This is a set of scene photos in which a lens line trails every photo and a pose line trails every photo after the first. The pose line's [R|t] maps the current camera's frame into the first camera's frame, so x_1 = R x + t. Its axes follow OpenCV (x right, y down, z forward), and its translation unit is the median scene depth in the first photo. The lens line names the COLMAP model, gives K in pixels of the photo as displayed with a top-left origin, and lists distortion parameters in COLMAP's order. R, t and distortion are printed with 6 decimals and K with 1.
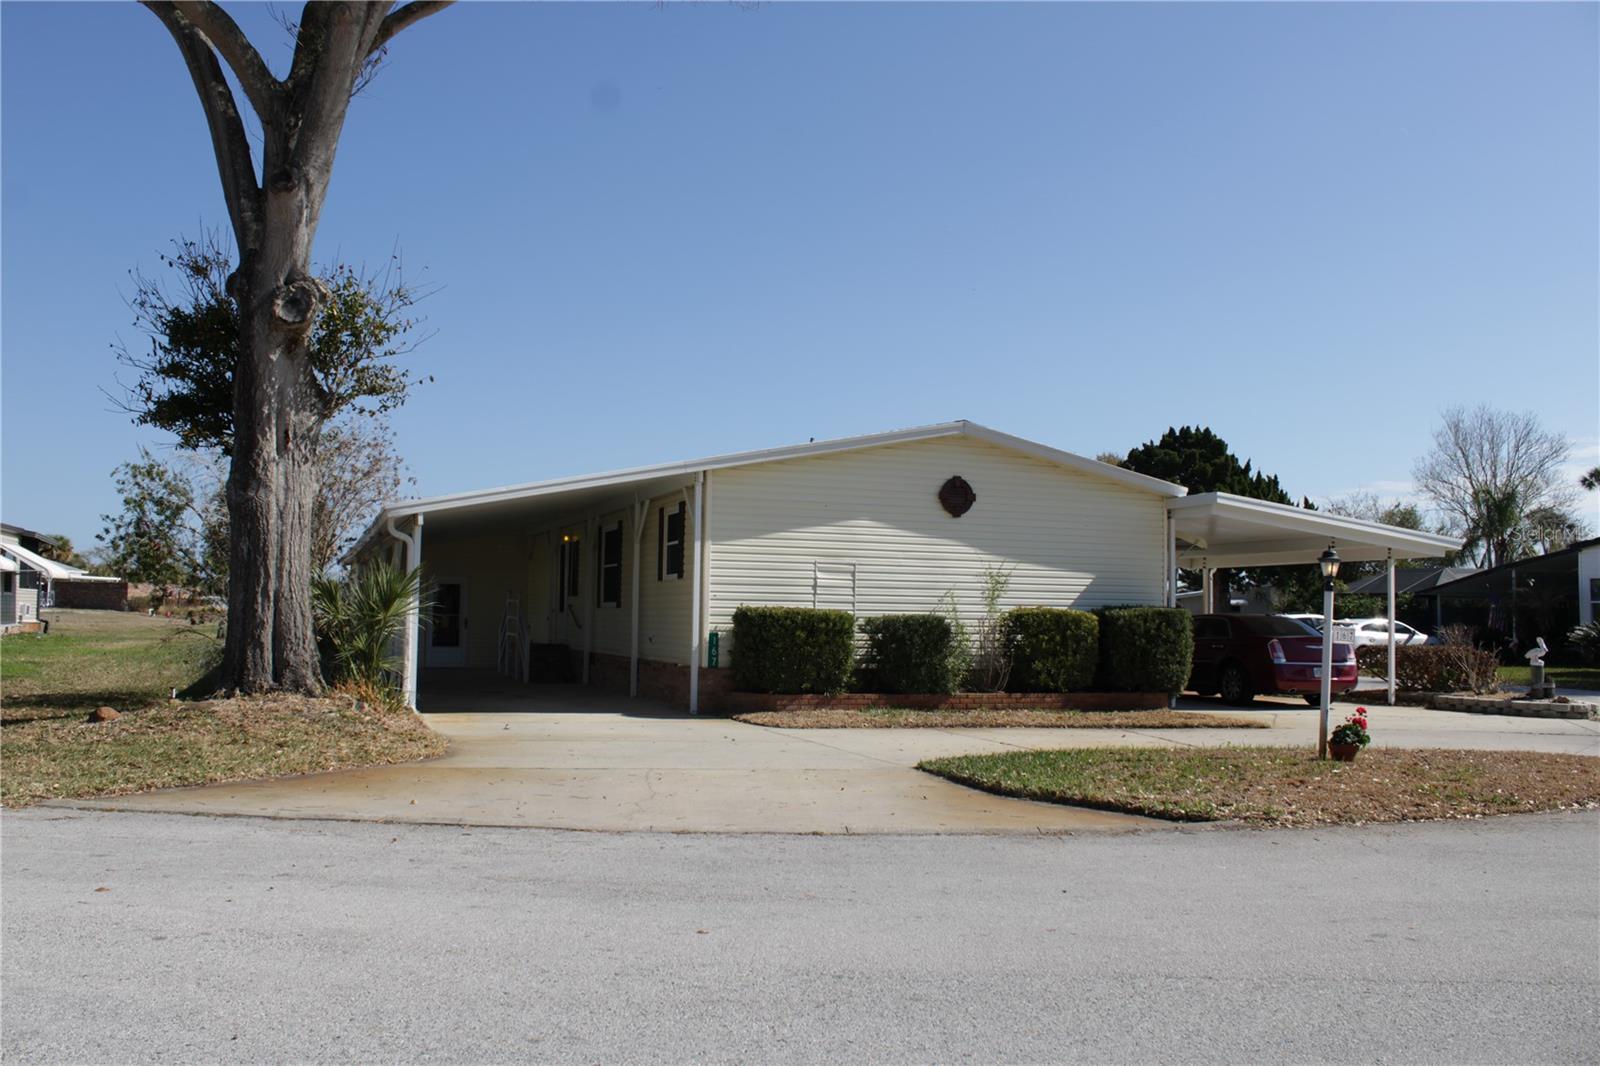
lens RADIAL K [[1313.7, 0, 794.1], [0, 1313.7, 522.9], [0, 0, 1]] dist [-0.173723, 0.160012]
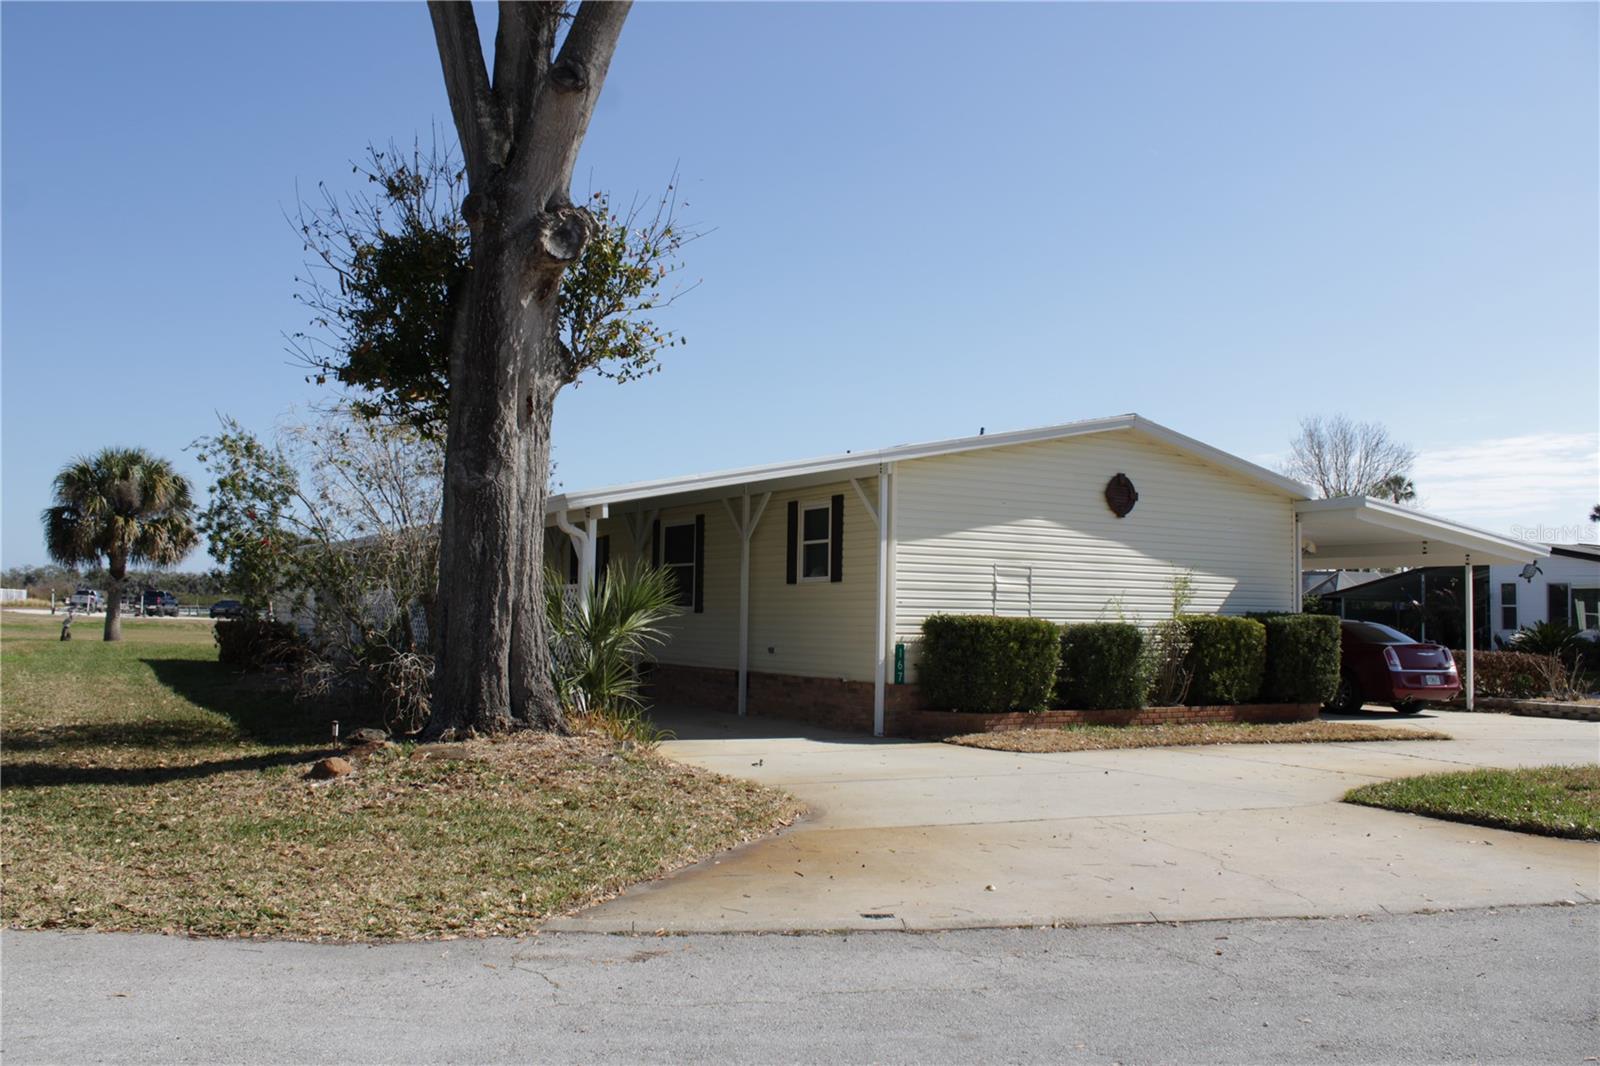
lens RADIAL K [[1313.7, 0, 794.1], [0, 1313.7, 522.9], [0, 0, 1]] dist [-0.173723, 0.160012]
pose [[0.984510, 0.014085, 0.174760, -0.291584], [-0.014769, 0.999888, 0.002616, 0.000453], [-0.174703, -0.005156, 0.984608, 0.143375]]
